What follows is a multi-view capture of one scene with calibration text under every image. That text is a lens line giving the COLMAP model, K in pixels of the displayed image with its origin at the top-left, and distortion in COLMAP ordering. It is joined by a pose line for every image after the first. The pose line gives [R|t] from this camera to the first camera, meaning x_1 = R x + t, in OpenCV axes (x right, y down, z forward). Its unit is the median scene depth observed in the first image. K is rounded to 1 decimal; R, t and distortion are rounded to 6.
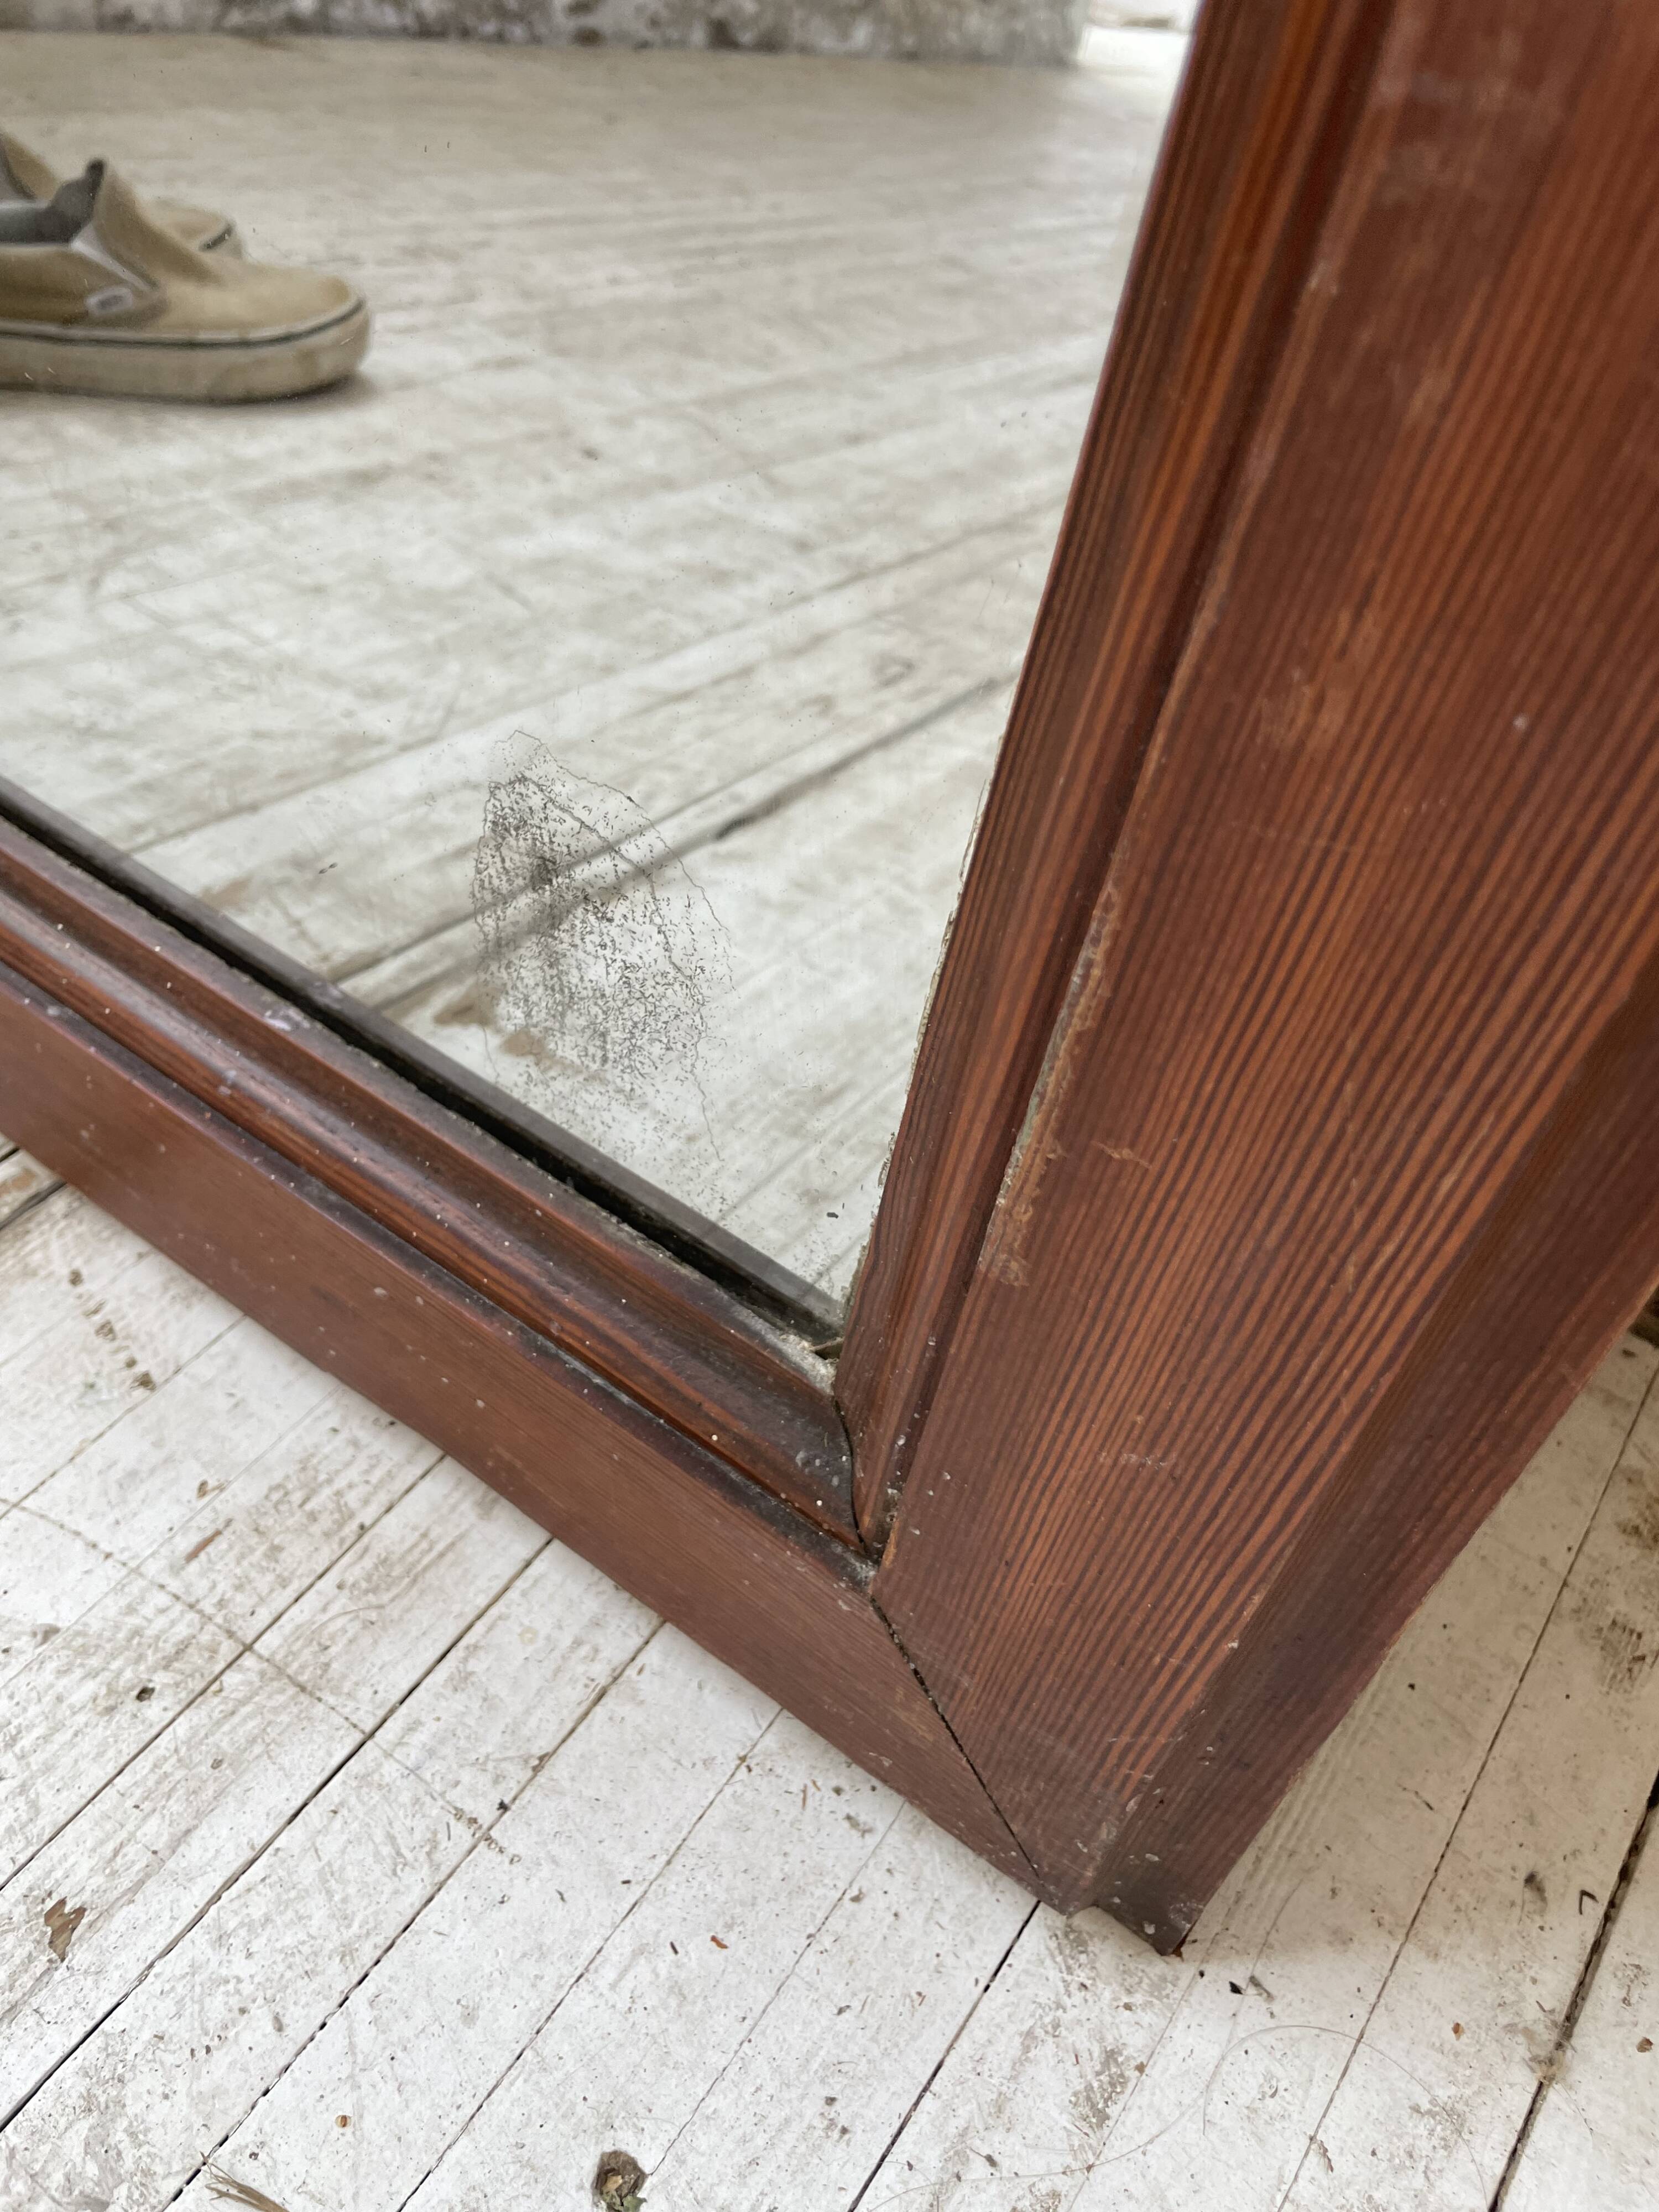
lens RADIAL K [[1782.8, 0, 816.4], [0, 1782.8, 1097.3], [0, 0, 1]] dist [-0.006768, -0.015615]
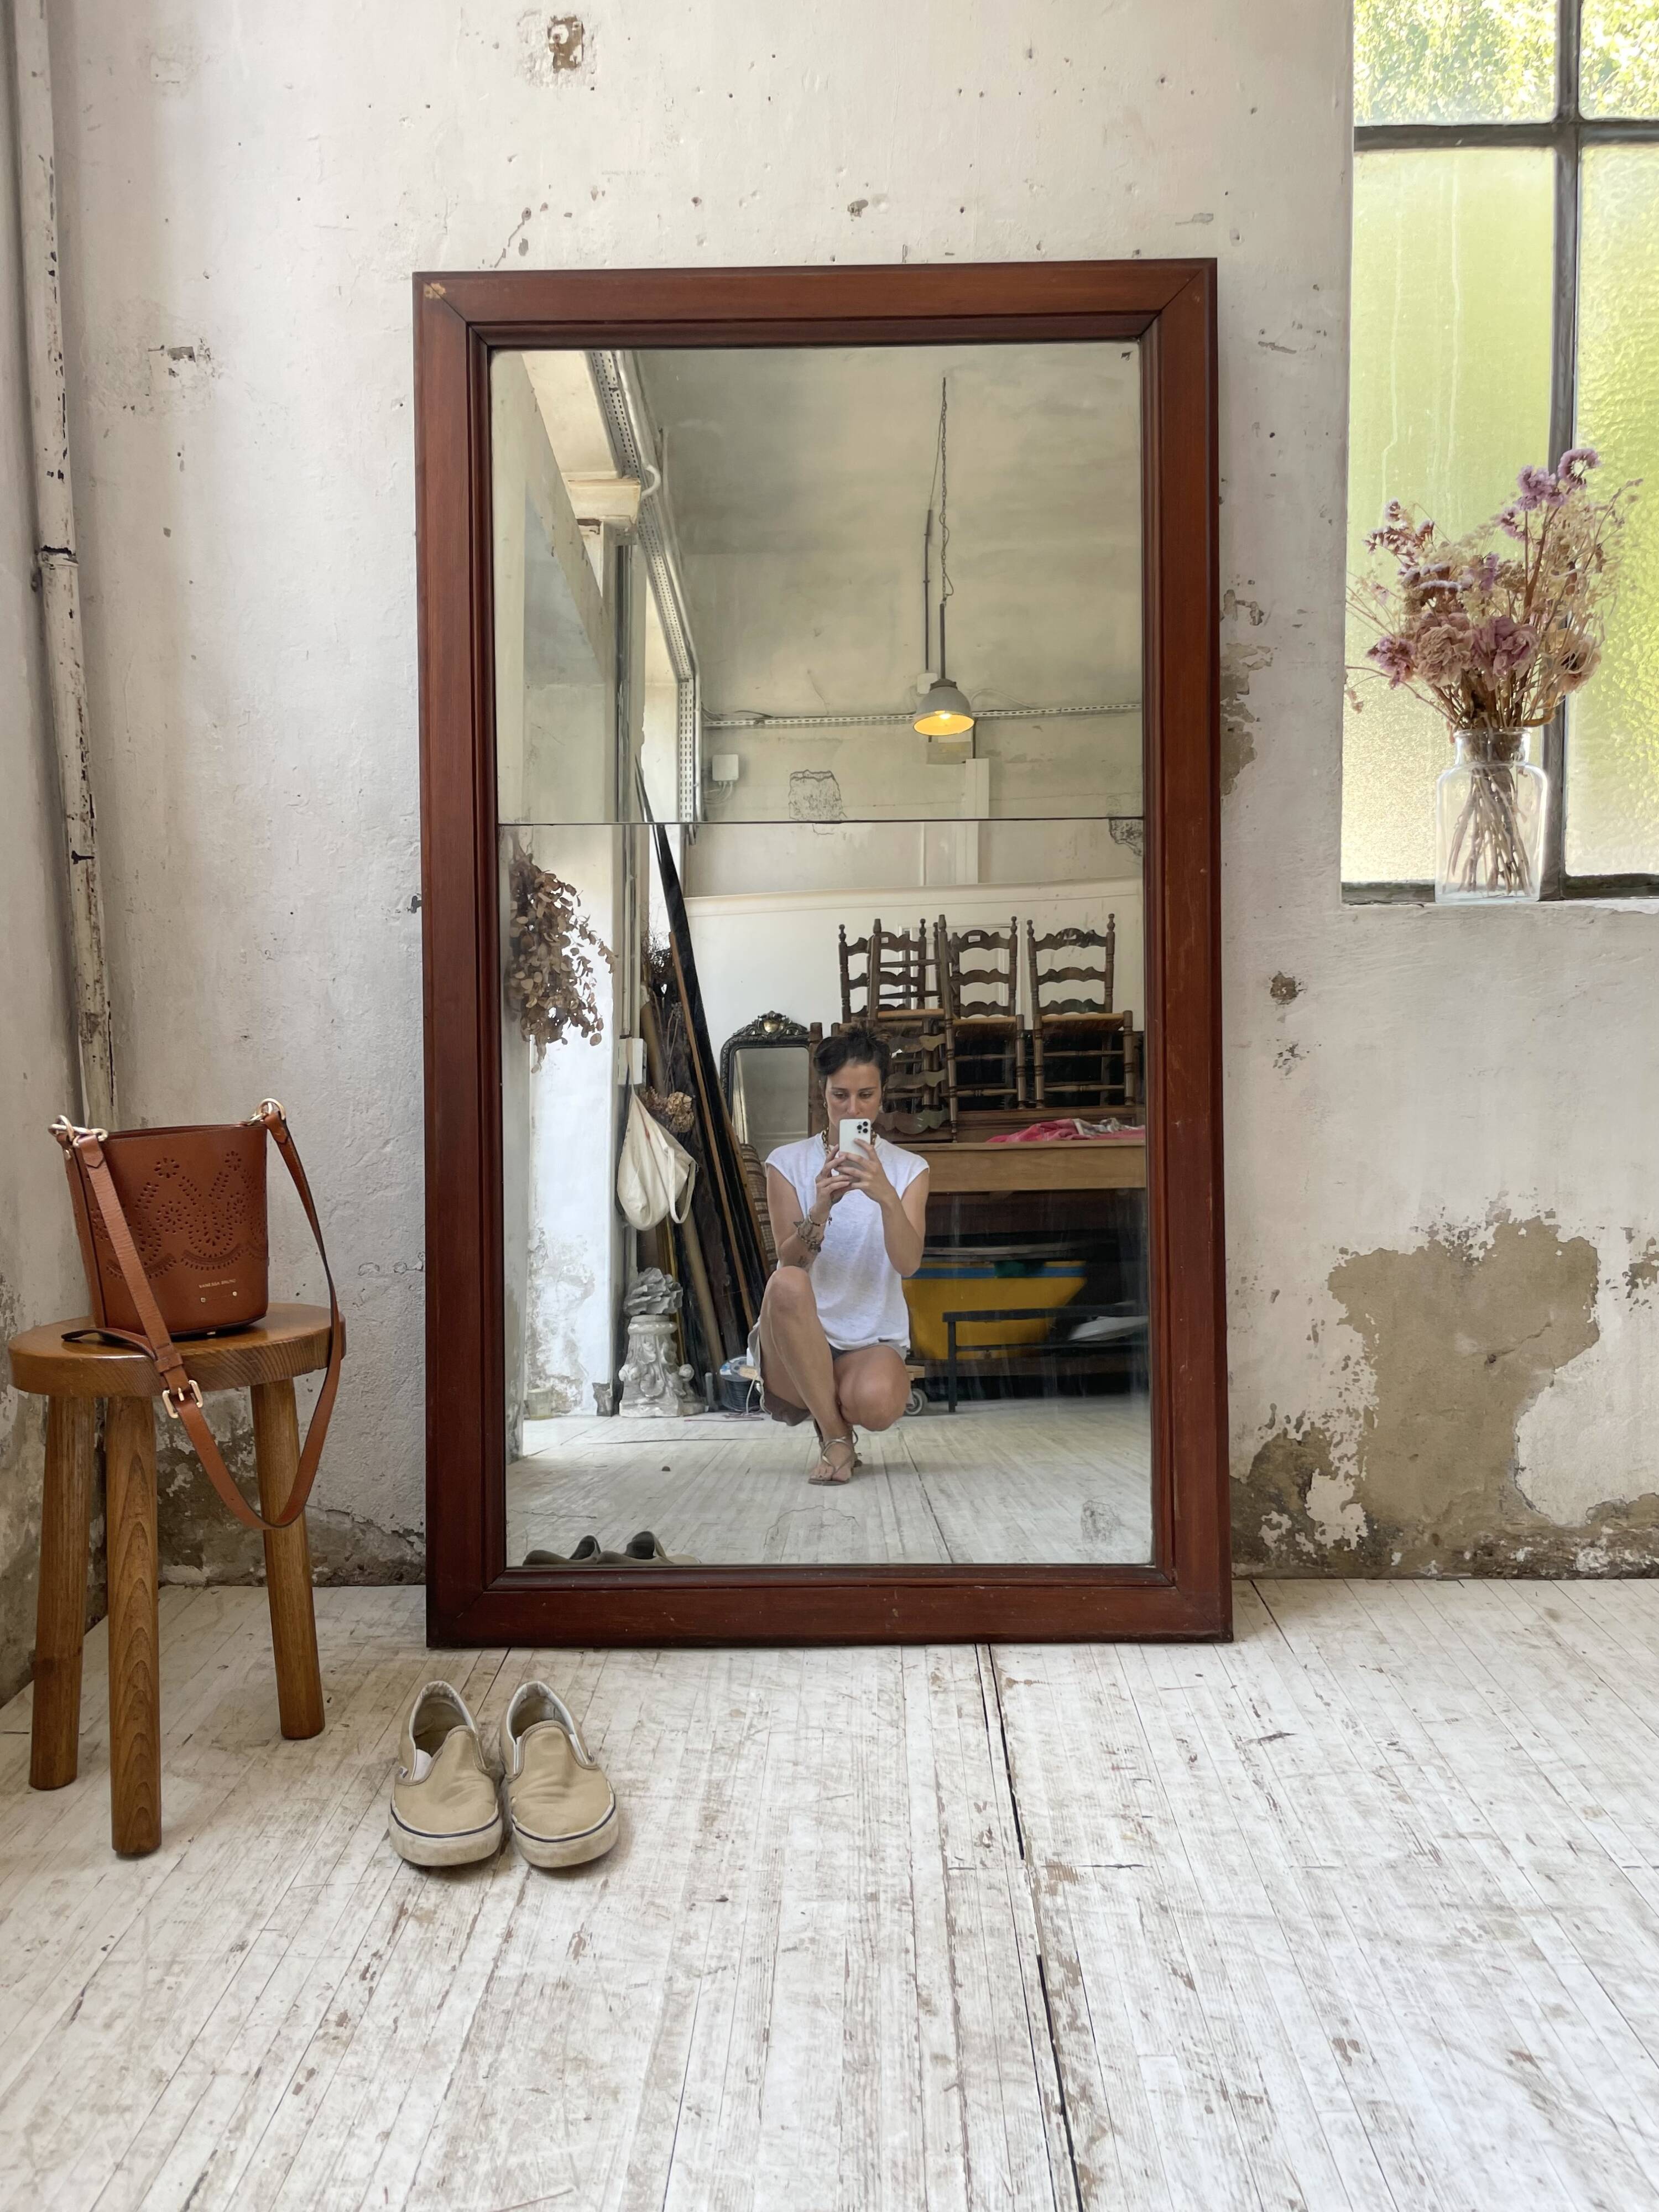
lens RADIAL K [[1684.0, 0, 851.9], [0, 1684.0, 1115.8], [0, 0, 1]] dist [0.079082, -0.112372]
pose [[0.815586, -0.165442, 0.554481, -1.544244], [0.482399, 0.723596, -0.493660, 0.560525], [-0.319548, 0.670103, 0.669964, -1.525320]]
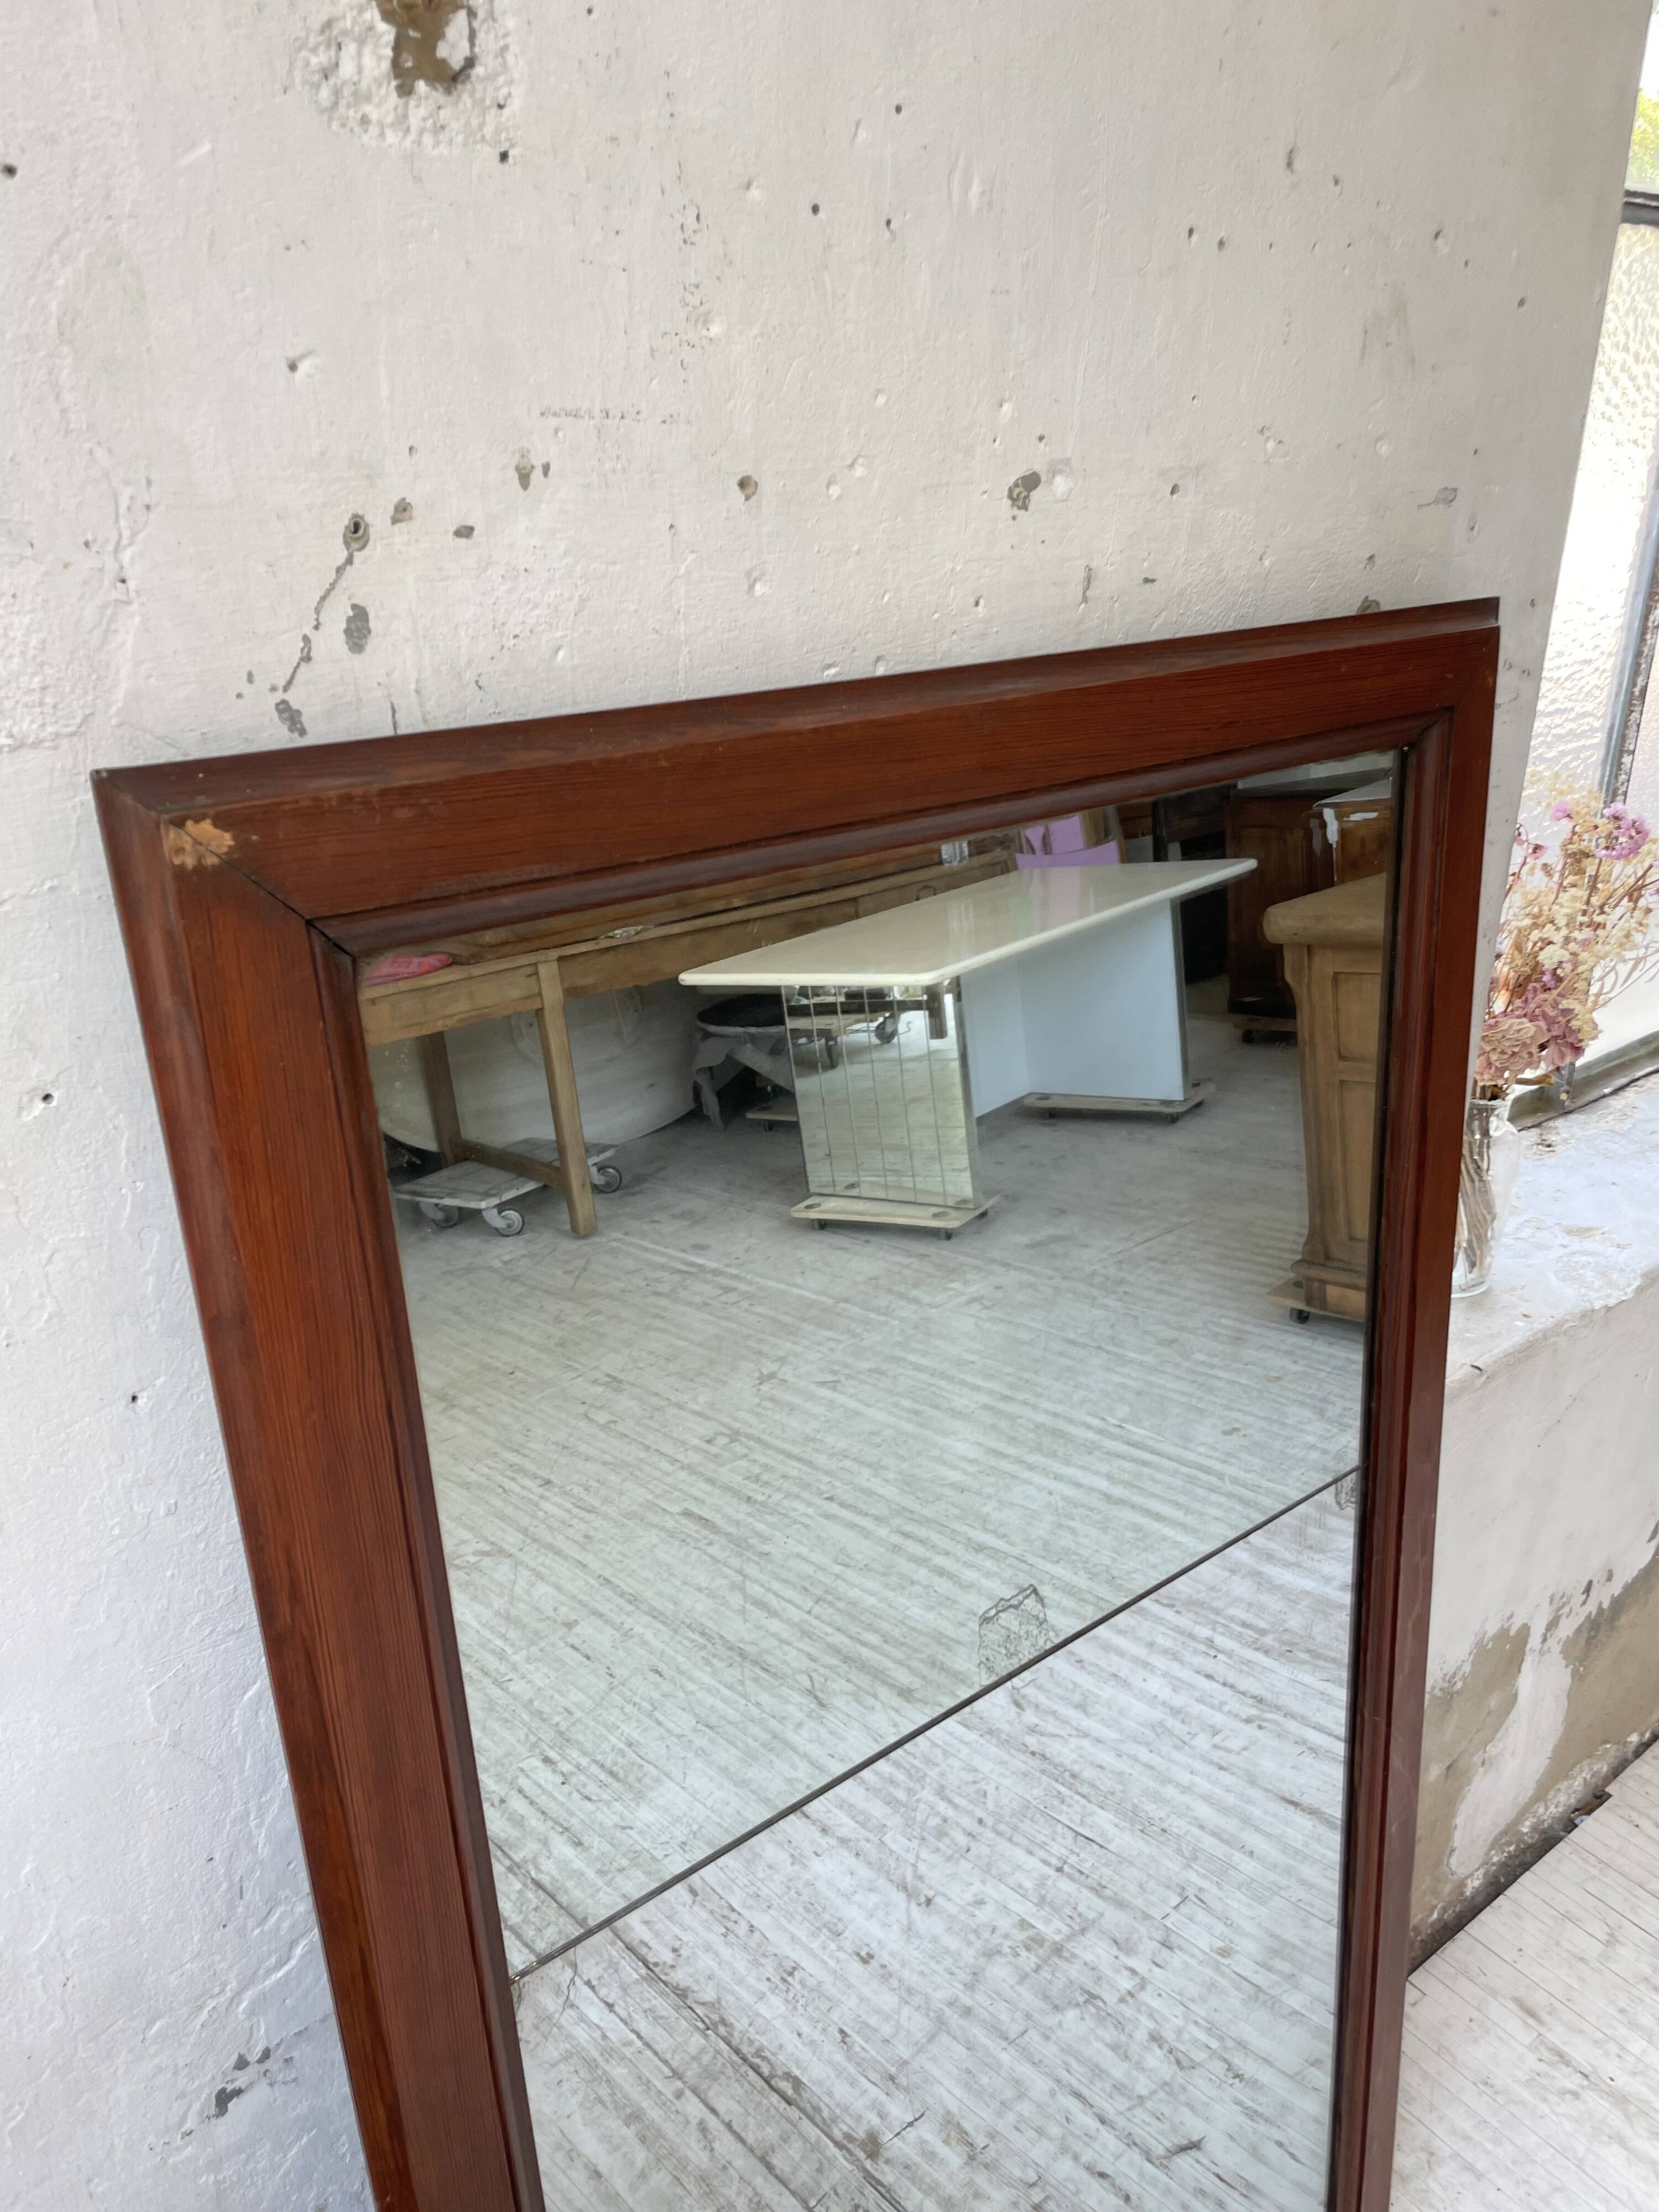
lens RADIAL K [[1685.4, 0, 816.5], [0, 1685.4, 1133.6], [0, 0, 1]] dist [0.077293, -0.108823]
pose [[0.277926, -0.480230, 0.831947, -1.150683], [0.720417, 0.677088, 0.150173, -1.534657], [-0.635419, 0.557612, 0.534146, -1.045305]]
